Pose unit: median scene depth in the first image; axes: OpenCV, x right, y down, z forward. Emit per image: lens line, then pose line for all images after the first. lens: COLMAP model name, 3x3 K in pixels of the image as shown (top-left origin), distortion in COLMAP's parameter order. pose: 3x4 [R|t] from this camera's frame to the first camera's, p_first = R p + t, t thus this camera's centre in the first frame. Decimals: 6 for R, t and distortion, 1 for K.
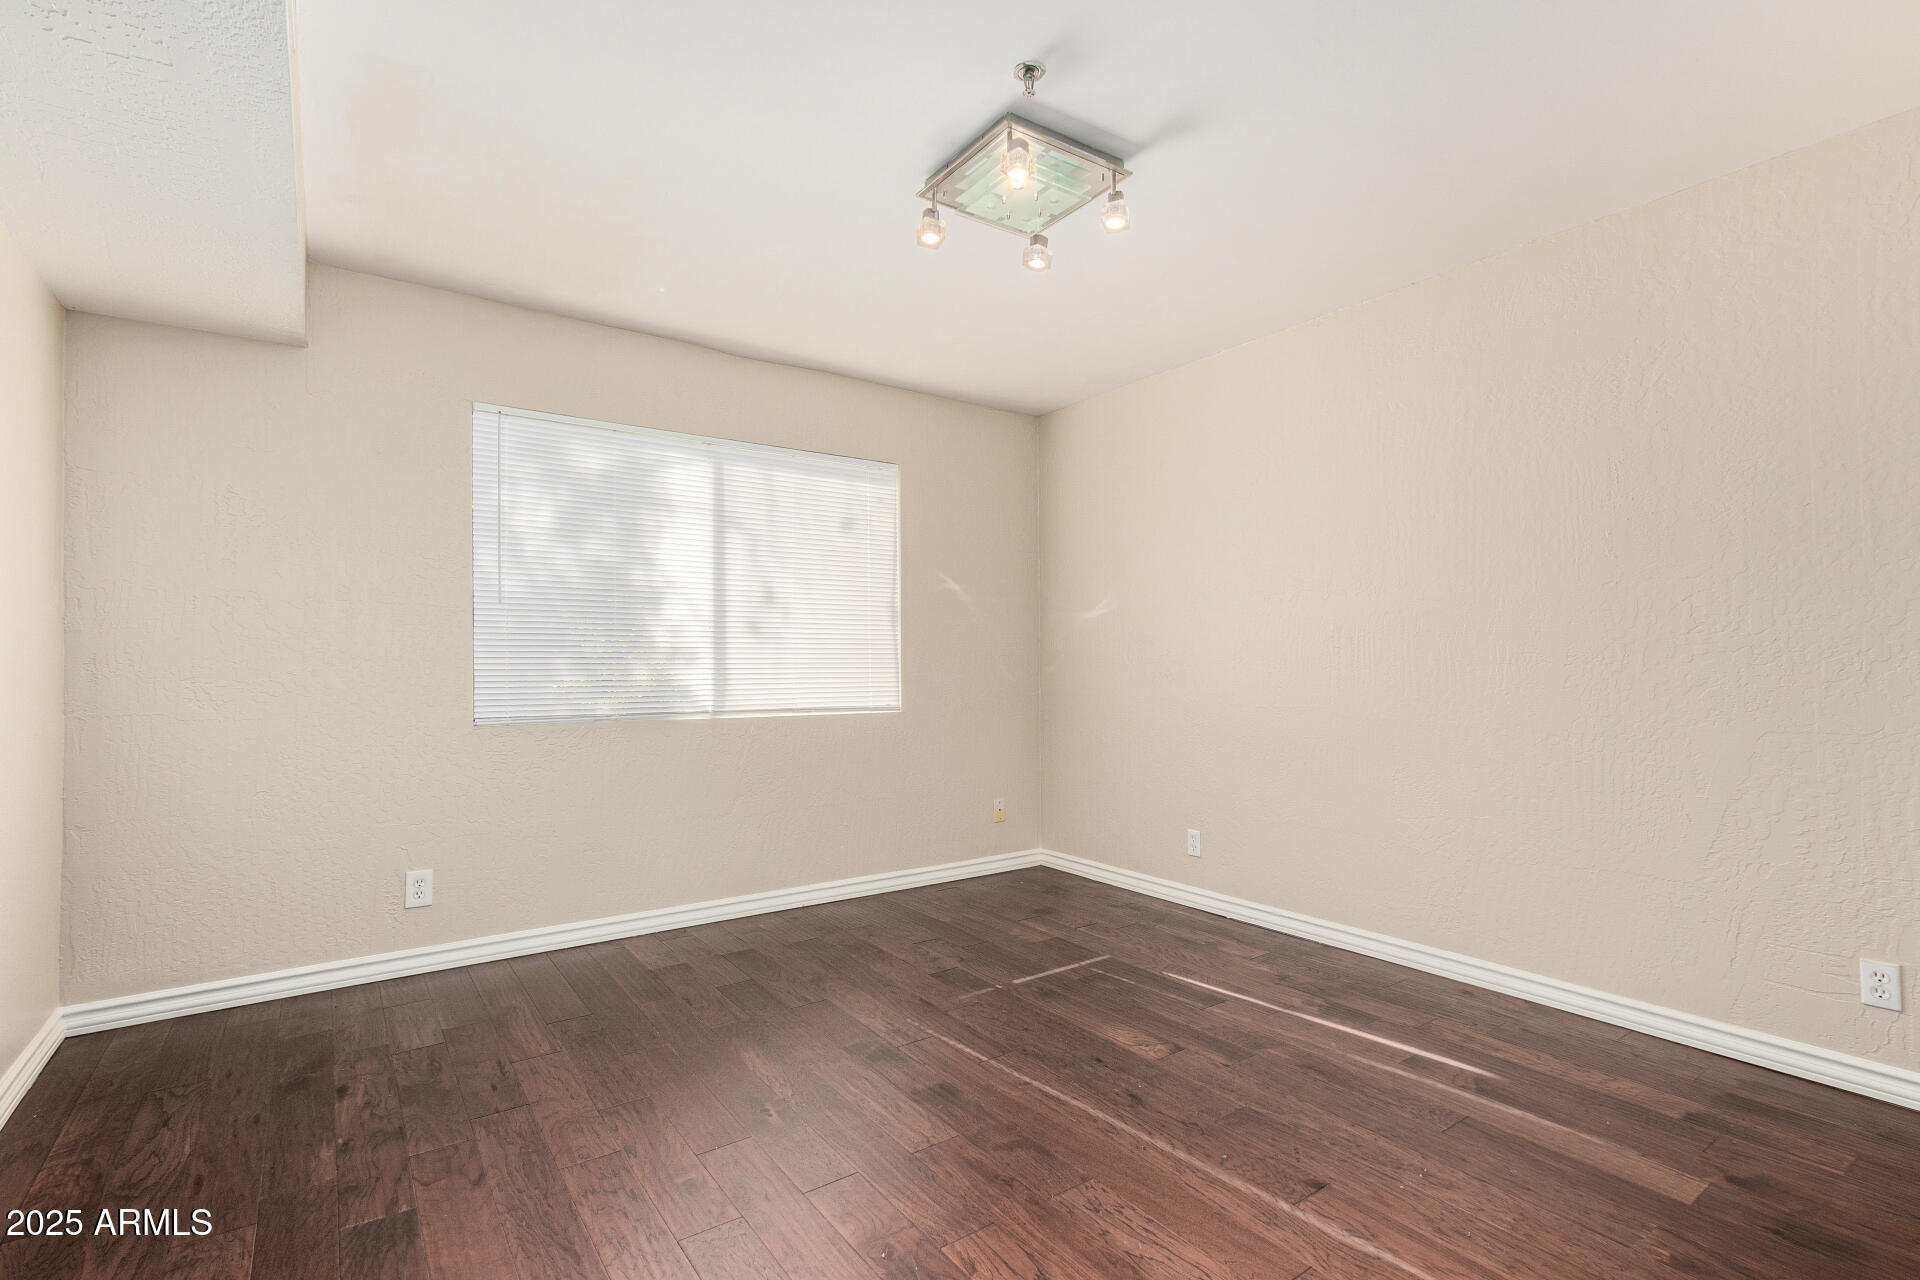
lens RADIAL K [[887.4, 0, 960.6], [0, 887.4, 648.4], [0, 0, 1]] dist [0.004157, -0.000116]
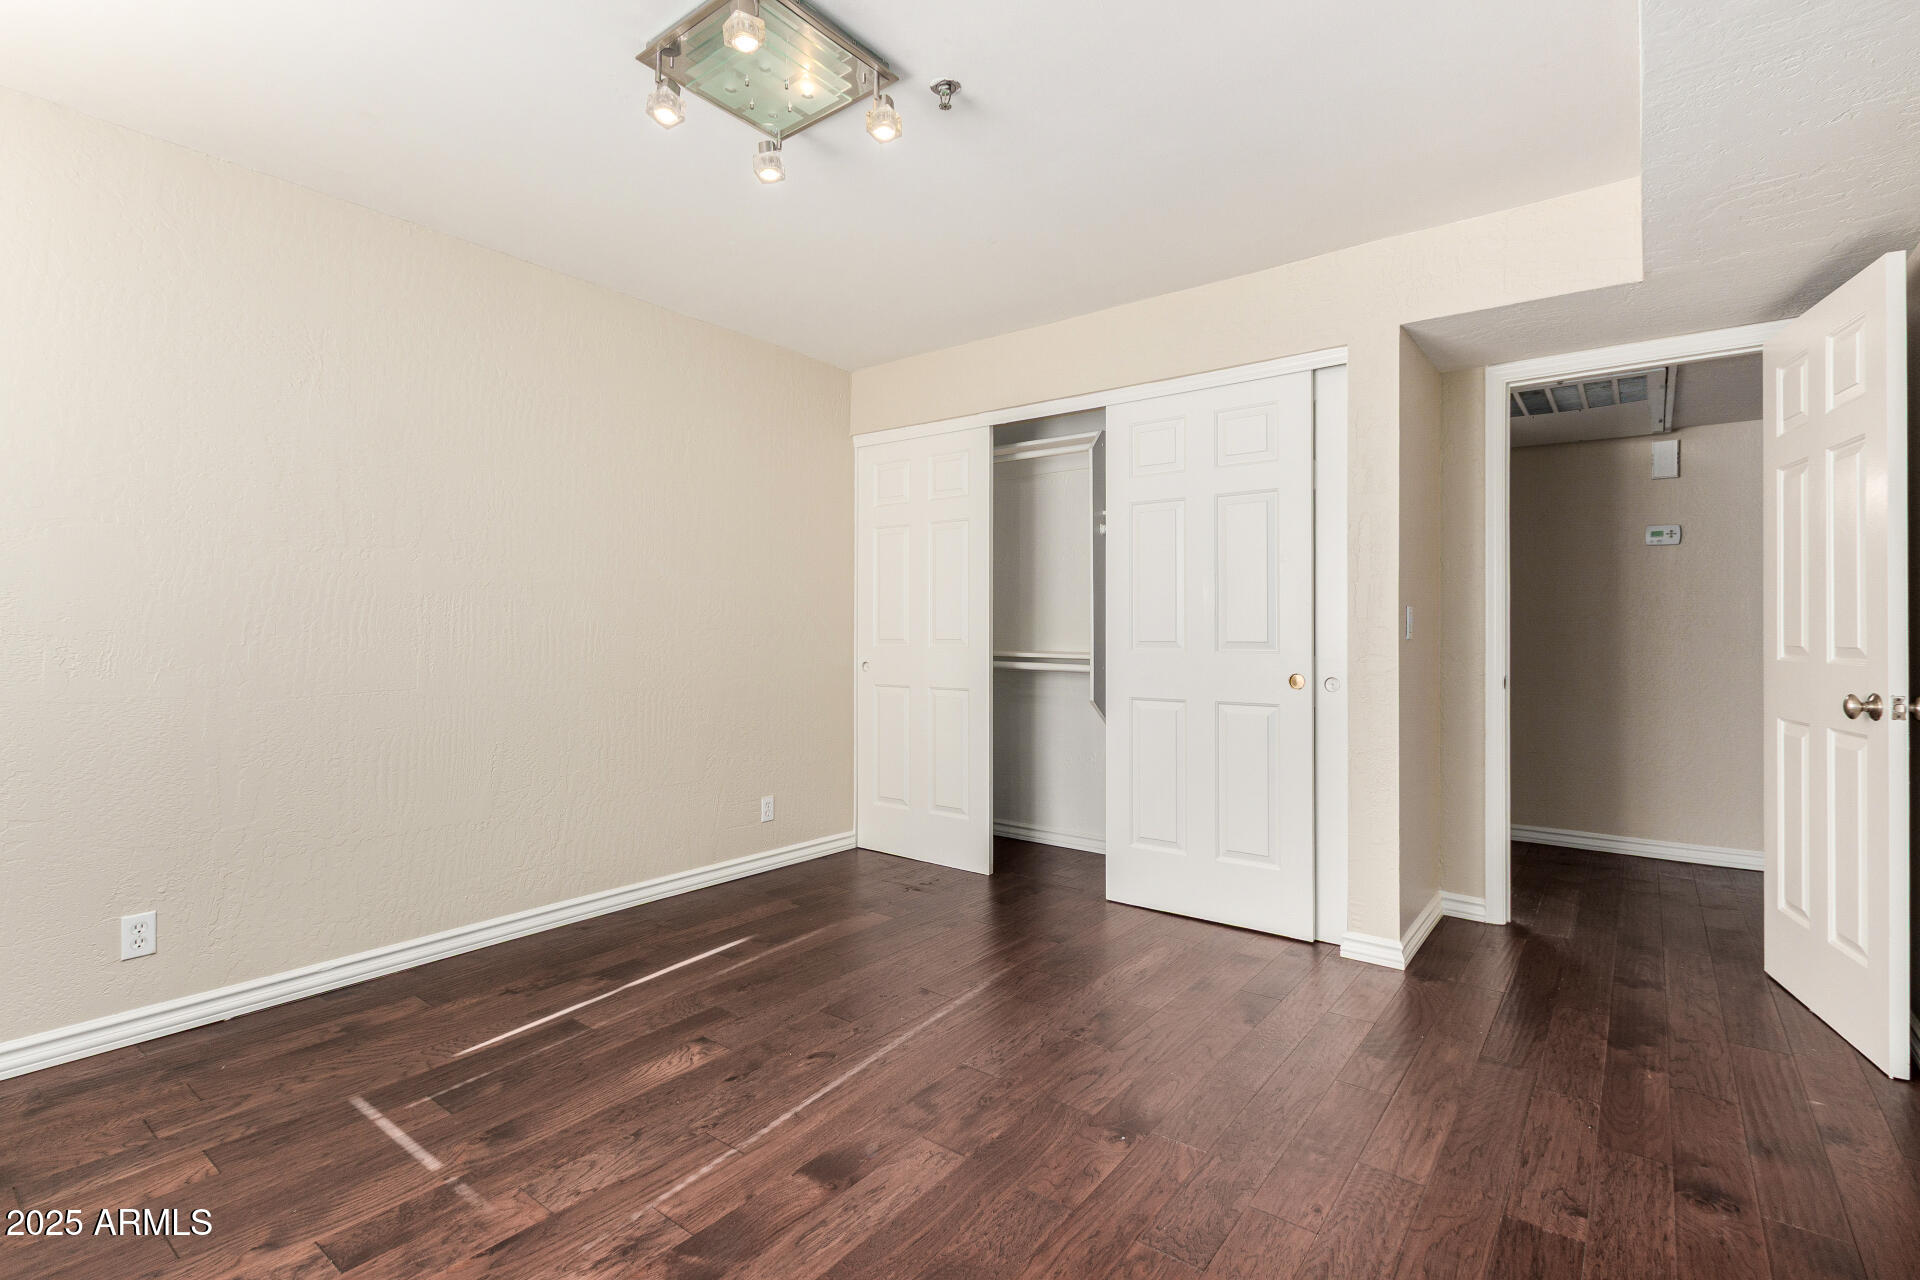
lens RADIAL K [[887.4, 0, 961.7], [0, 887.4, 633.5], [0, 0, 1]] dist [0.004157, -0.000116]
pose [[-0.294190, 0.000485, 0.955747, -0.664972], [-0.017323, 0.999833, -0.005840, 0.011284], [-0.955590, -0.018274, -0.294132, 0.901574]]
